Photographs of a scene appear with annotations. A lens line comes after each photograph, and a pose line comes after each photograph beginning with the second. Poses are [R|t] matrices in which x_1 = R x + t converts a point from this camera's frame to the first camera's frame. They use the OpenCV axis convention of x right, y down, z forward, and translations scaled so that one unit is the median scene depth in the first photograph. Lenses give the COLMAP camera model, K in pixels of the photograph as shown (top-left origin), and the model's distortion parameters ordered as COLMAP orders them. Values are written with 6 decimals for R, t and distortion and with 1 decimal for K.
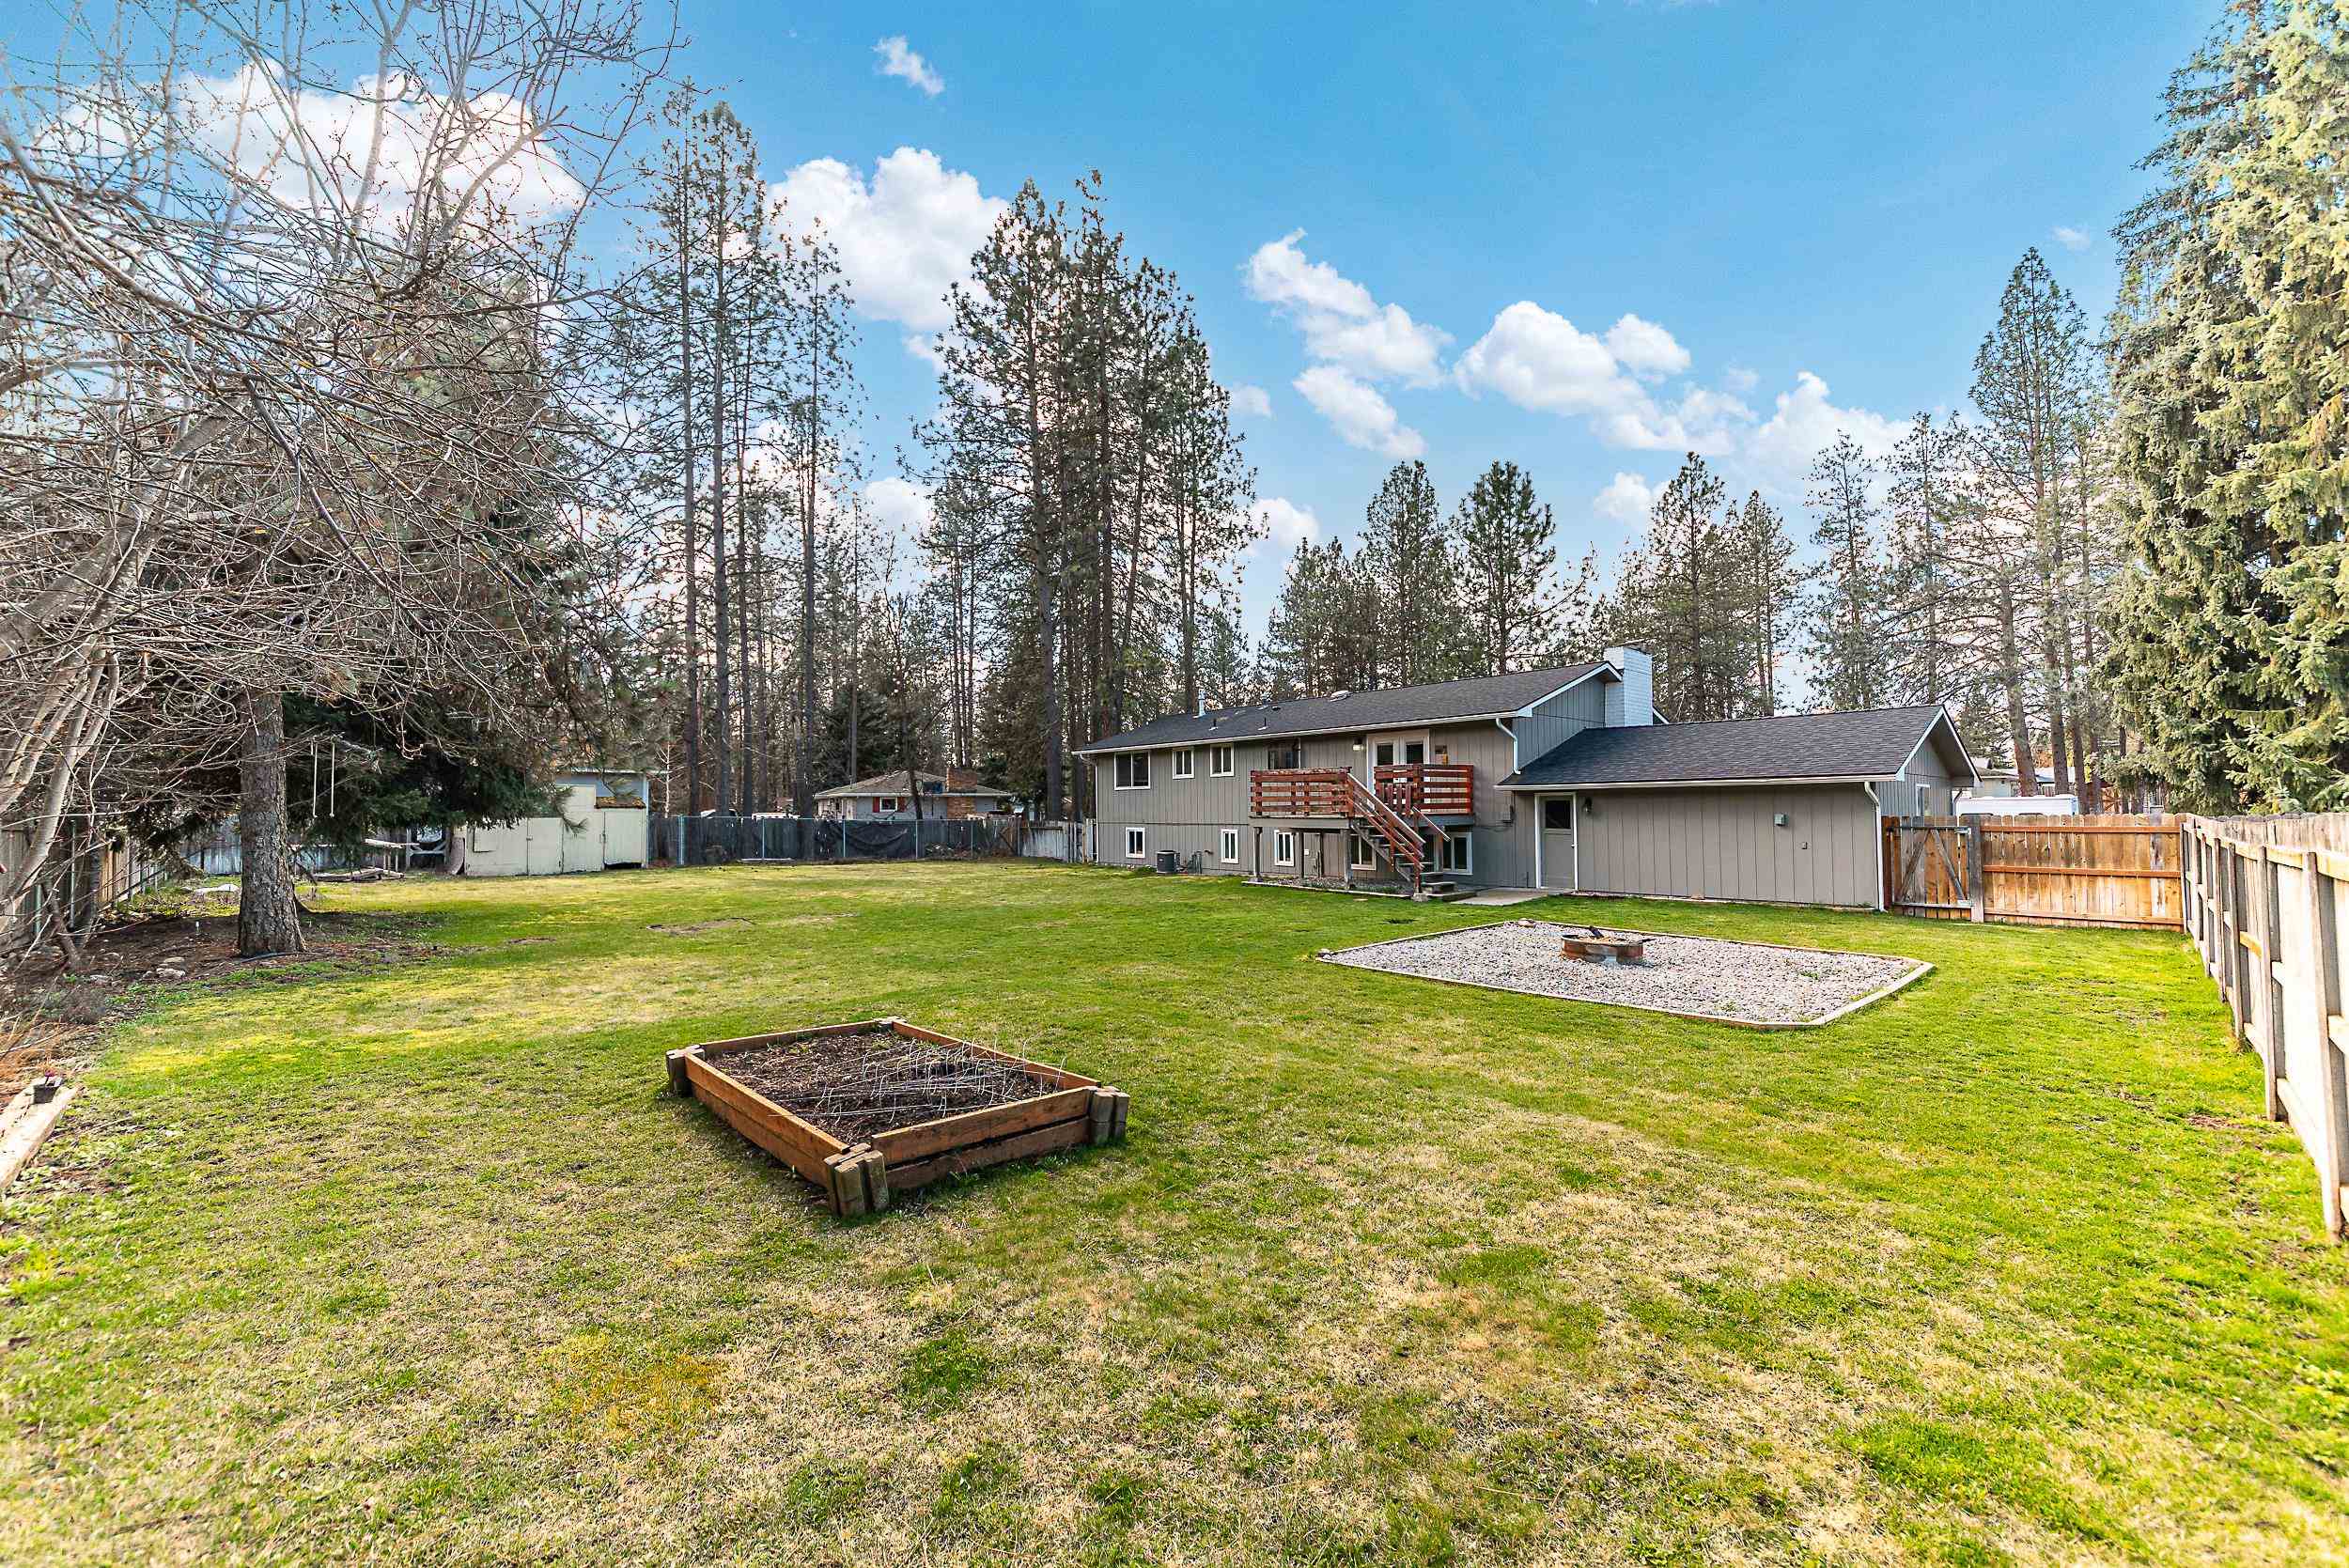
lens RADIAL K [[957.1, 0, 1169.9], [0, 957.1, 795.6], [0, 0, 1]] dist [0.000585, 0.000186]
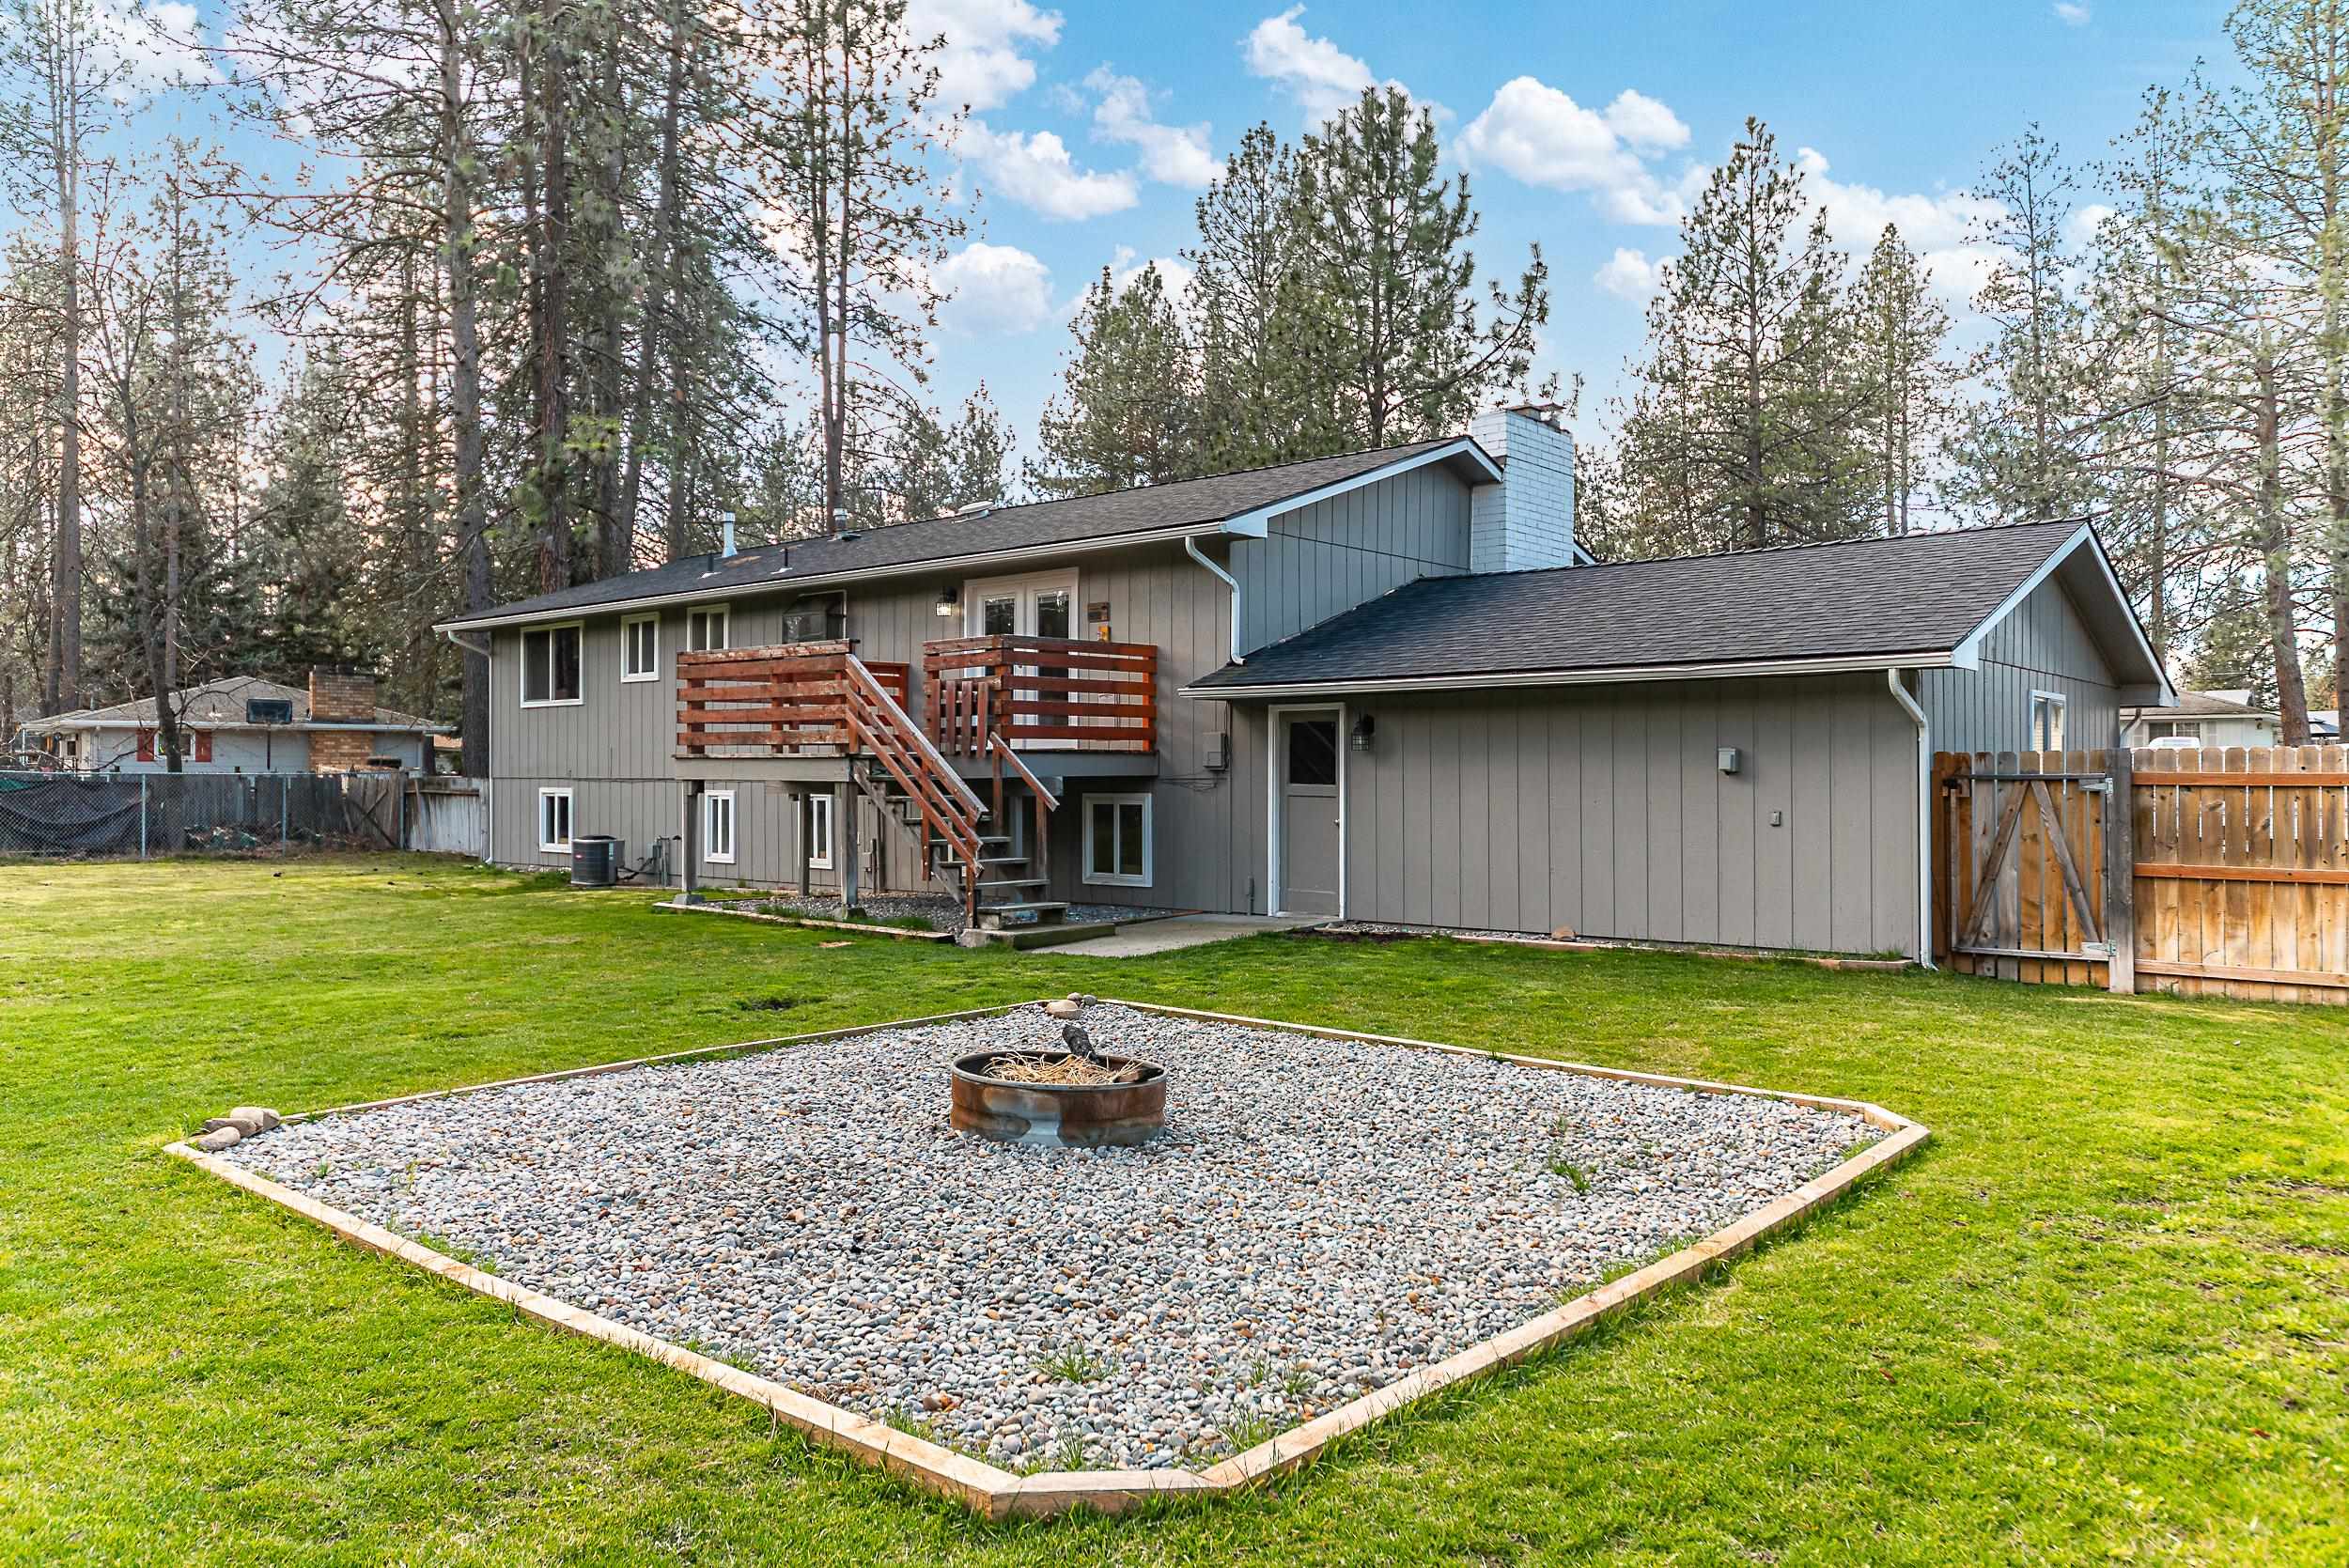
lens RADIAL K [[1671.8, 0, 1174.5], [0, 1671.8, 784.0], [0, 0, 1]] dist [0.004810, 0.022270]
pose [[0.990950, 0.007533, 0.134018, 0.197751], [-0.010165, 0.999768, 0.018965, 0.016937], [-0.133844, -0.020155, 0.990797, 0.190612]]
